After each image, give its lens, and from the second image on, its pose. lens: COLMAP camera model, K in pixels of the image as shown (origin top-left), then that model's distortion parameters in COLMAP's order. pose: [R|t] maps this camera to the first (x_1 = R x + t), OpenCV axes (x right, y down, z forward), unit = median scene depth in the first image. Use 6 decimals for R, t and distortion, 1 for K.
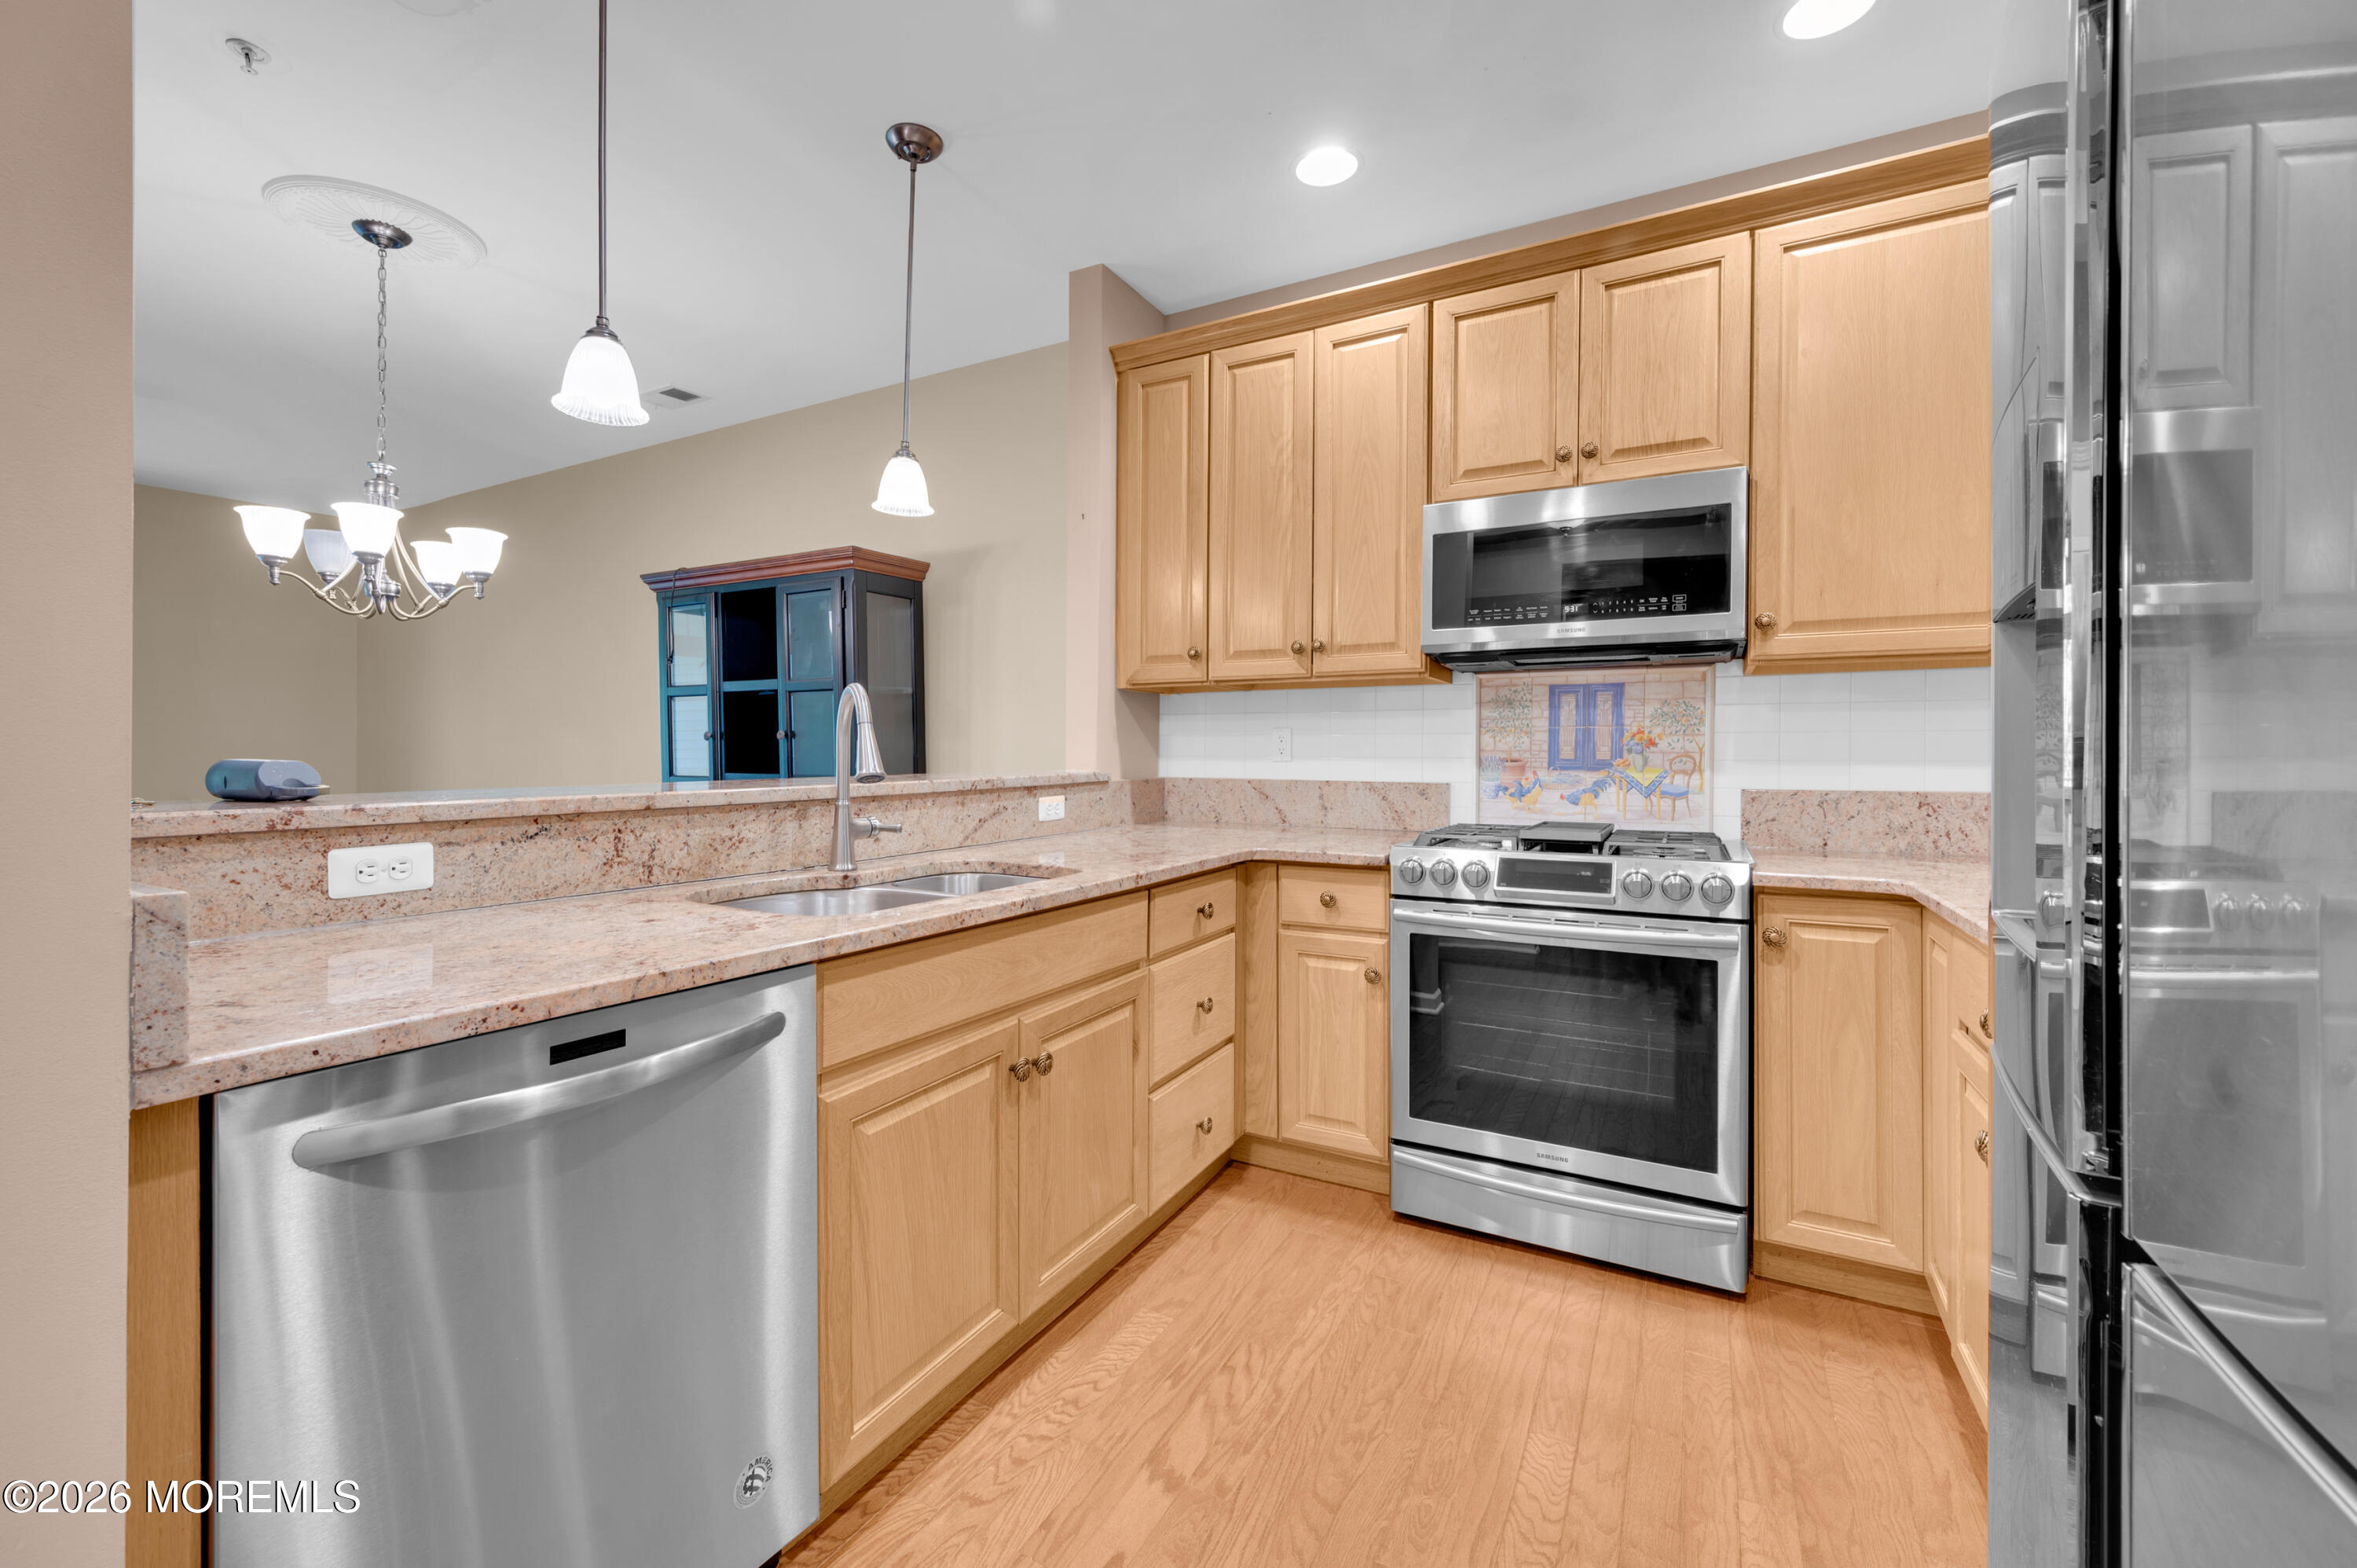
lens RADIAL K [[973.4, 0, 1145.9], [0, 973.4, 750.8], [0, 0, 1]] dist [-0.012651, 0.000246]
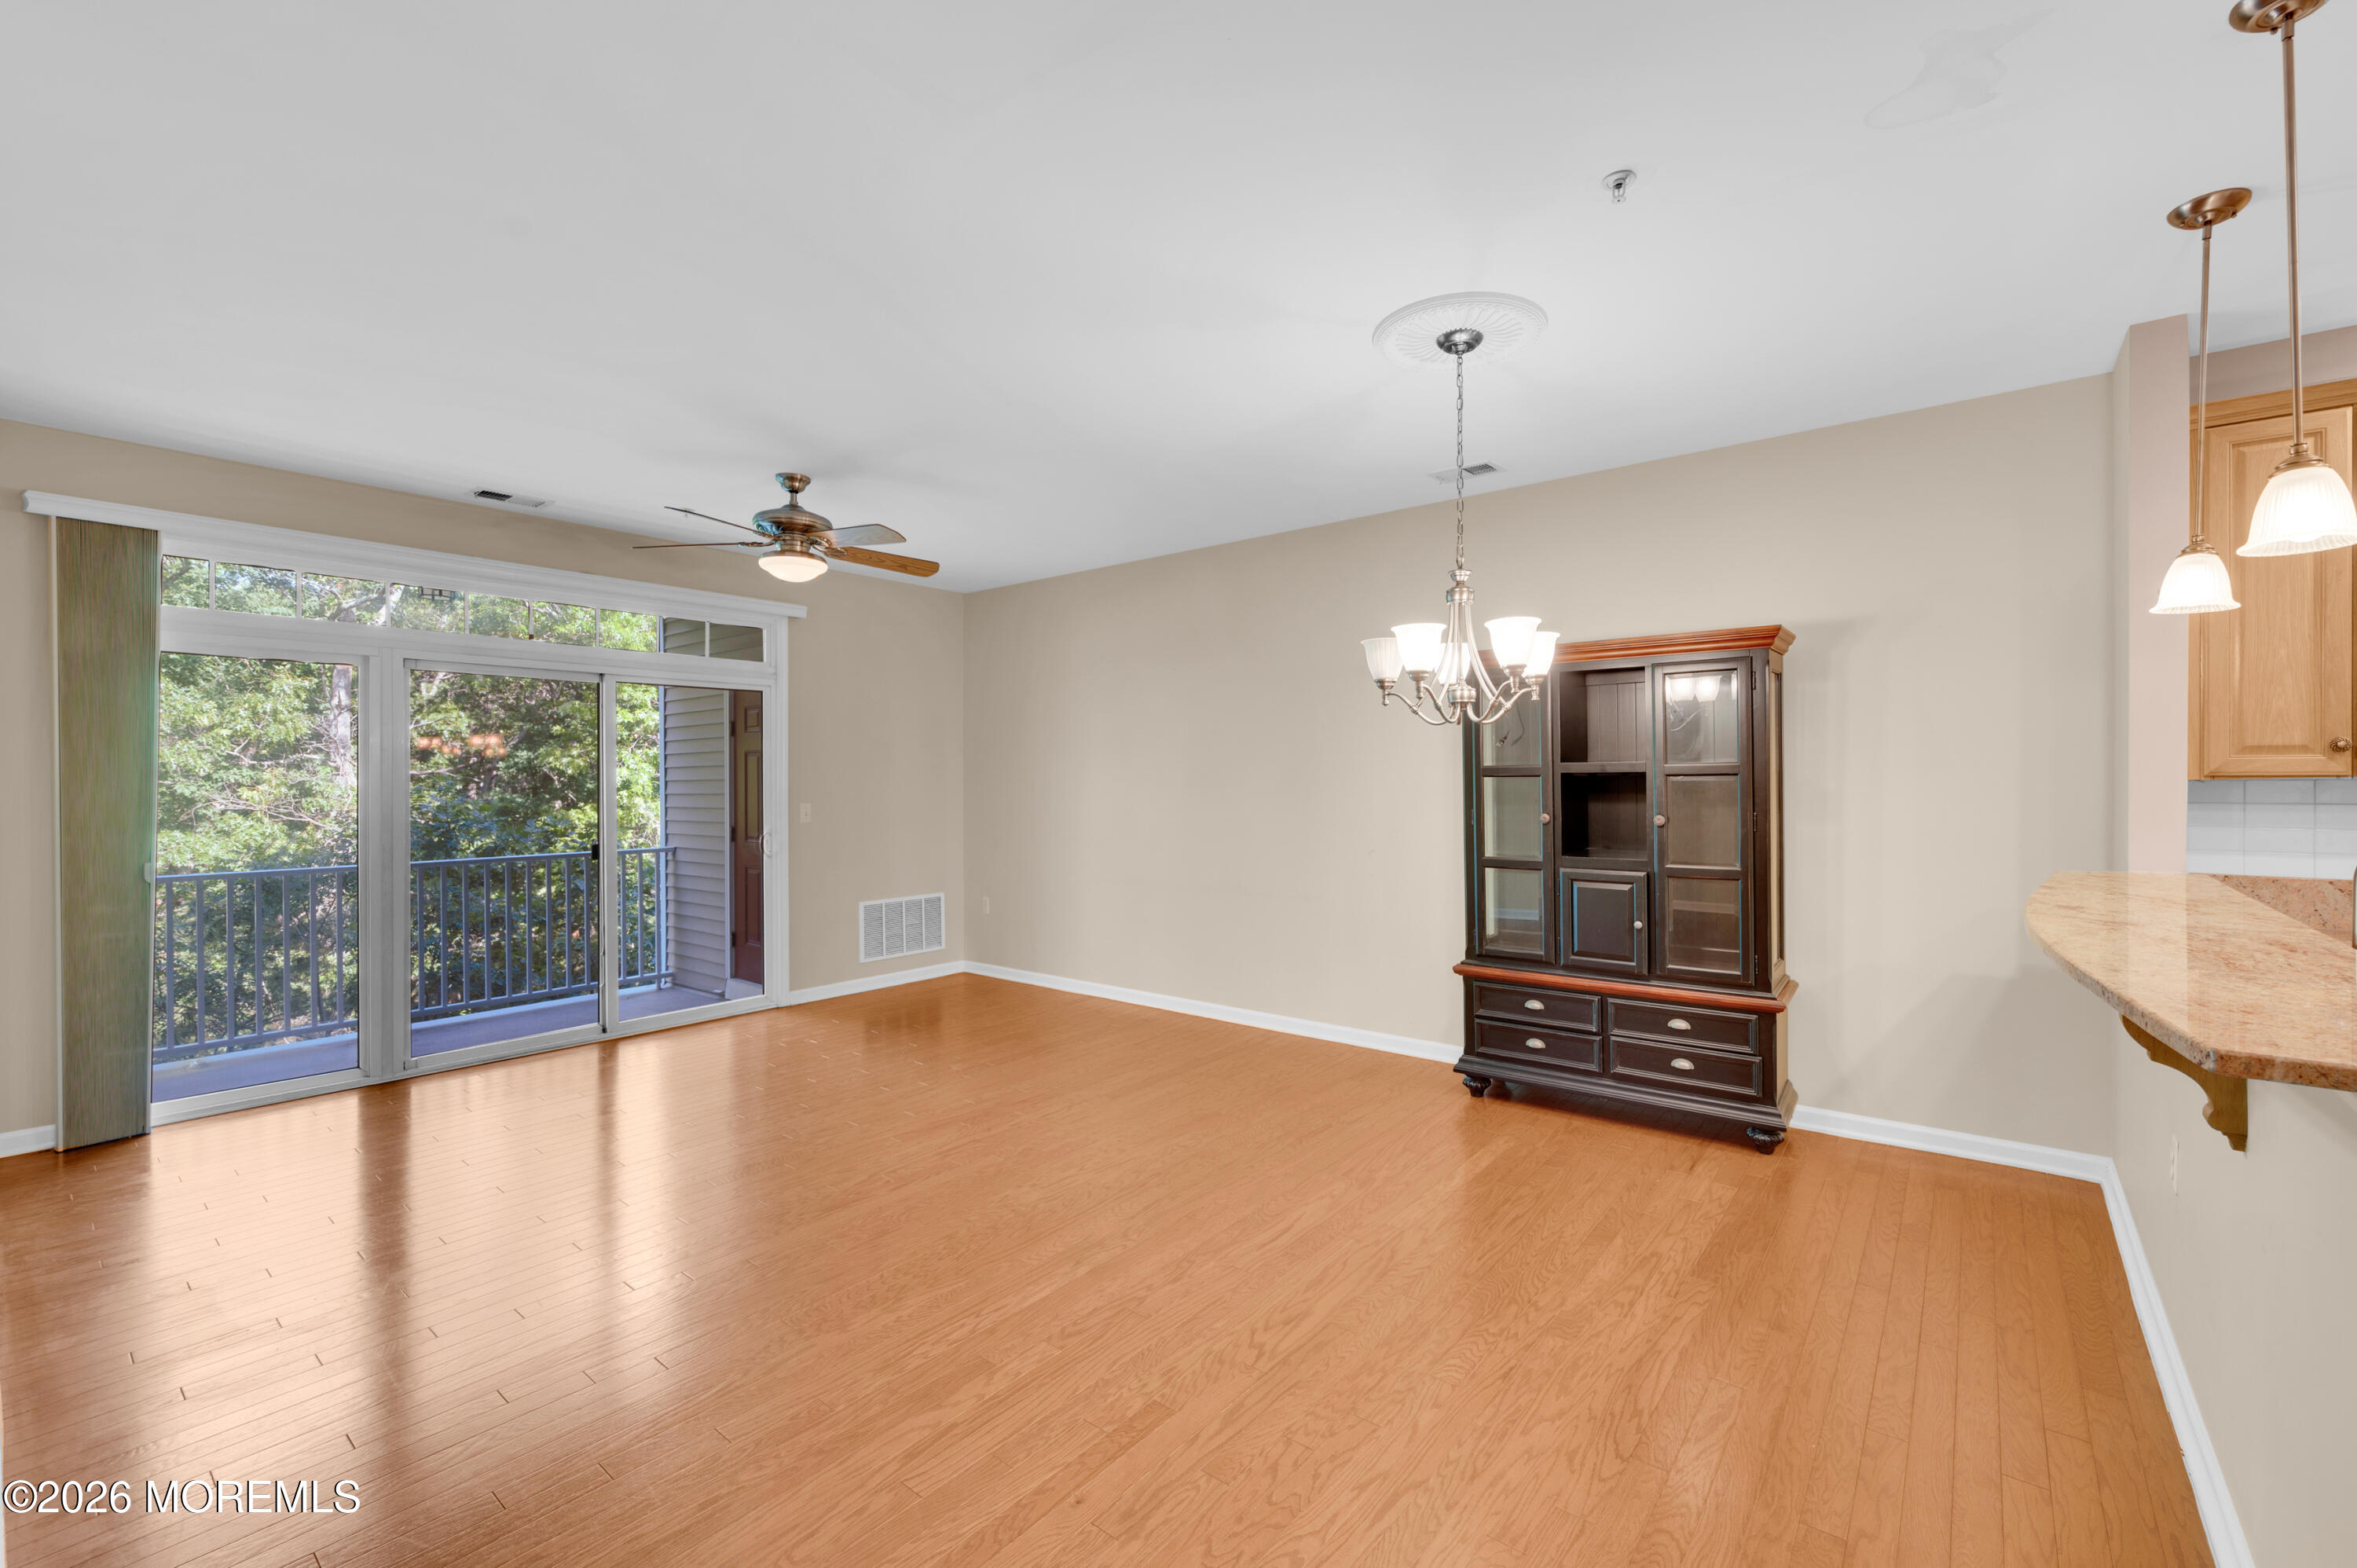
lens RADIAL K [[998.0, 0, 1192.4], [0, 998.0, 780.4], [0, 0, 1]] dist [-0.001035, 0.000230]
pose [[0.989069, -0.004281, -0.147392, -0.887005], [0.004880, 0.999981, 0.003702, -0.079217], [0.147373, -0.004381, 0.989071, -0.068705]]
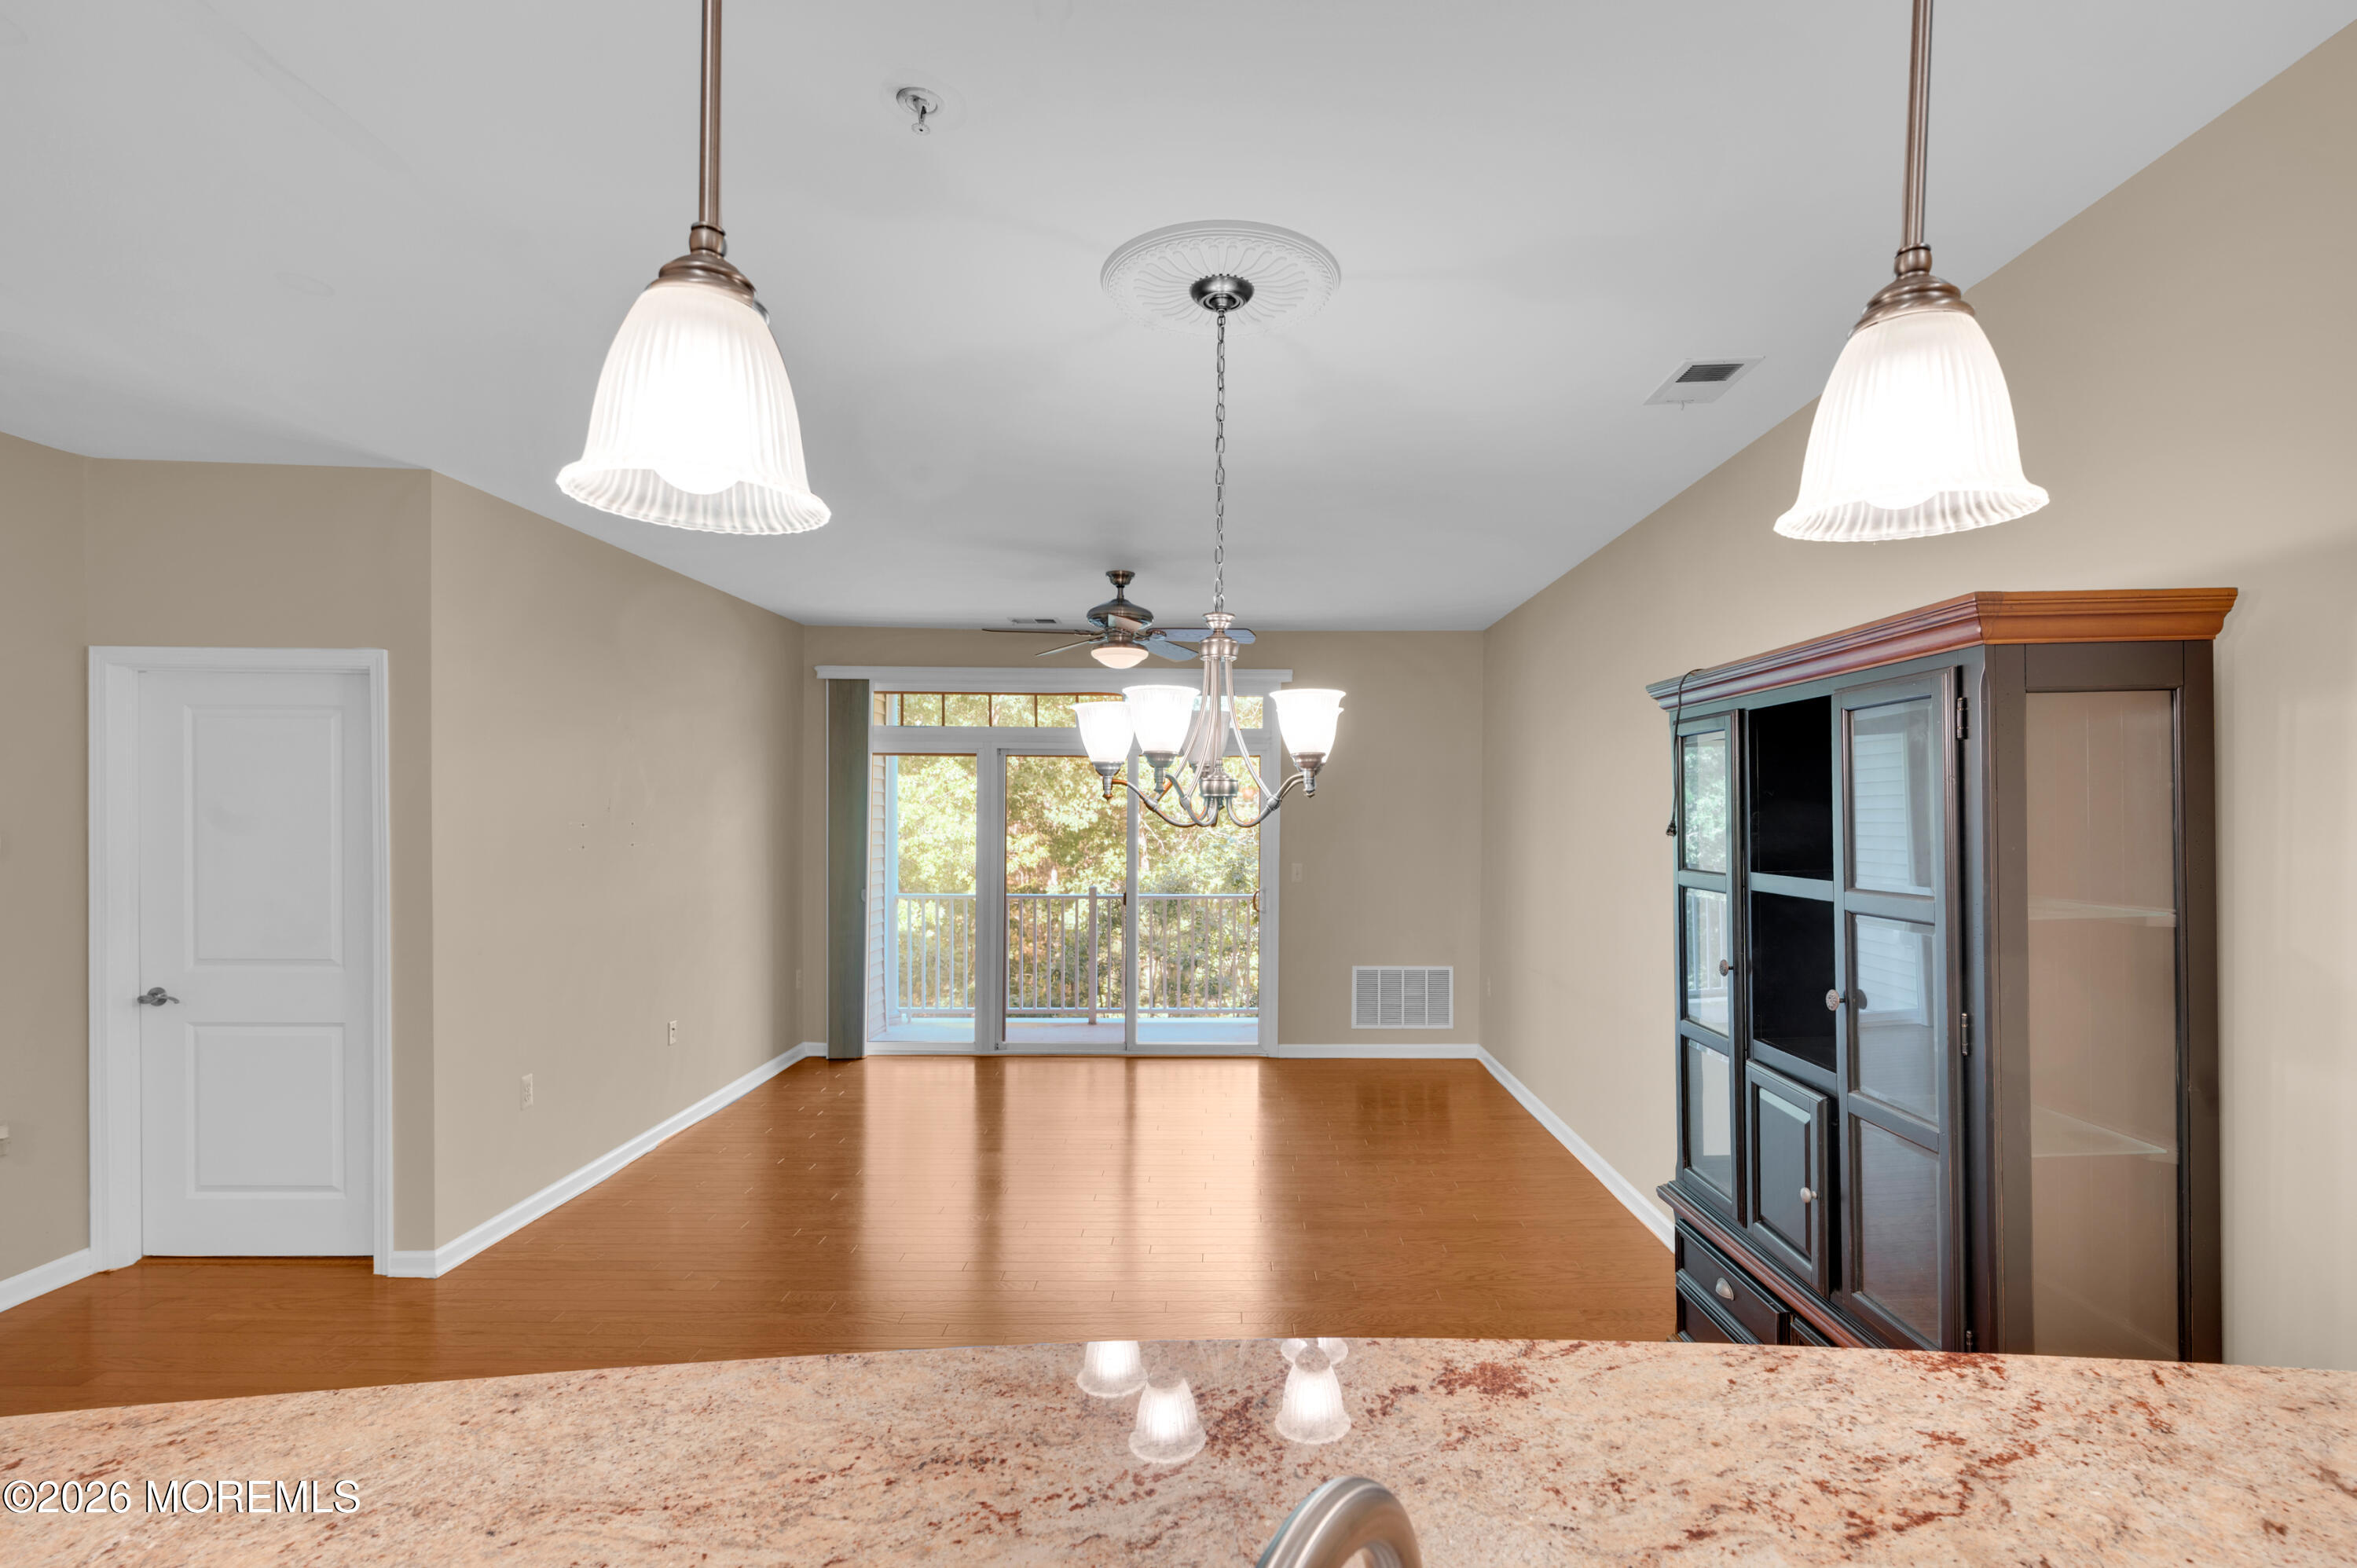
lens RADIAL K [[1084.7, 0, 1243.8], [0, 1084.7, 811.1], [0, 0, 1]] dist [-0.001517, -0.000193]
pose [[0.502993, -0.000012, -0.864290, -0.066744], [-0.002484, 0.999996, -0.001459, -0.134948], [0.864287, 0.002881, 0.502991, 0.581078]]
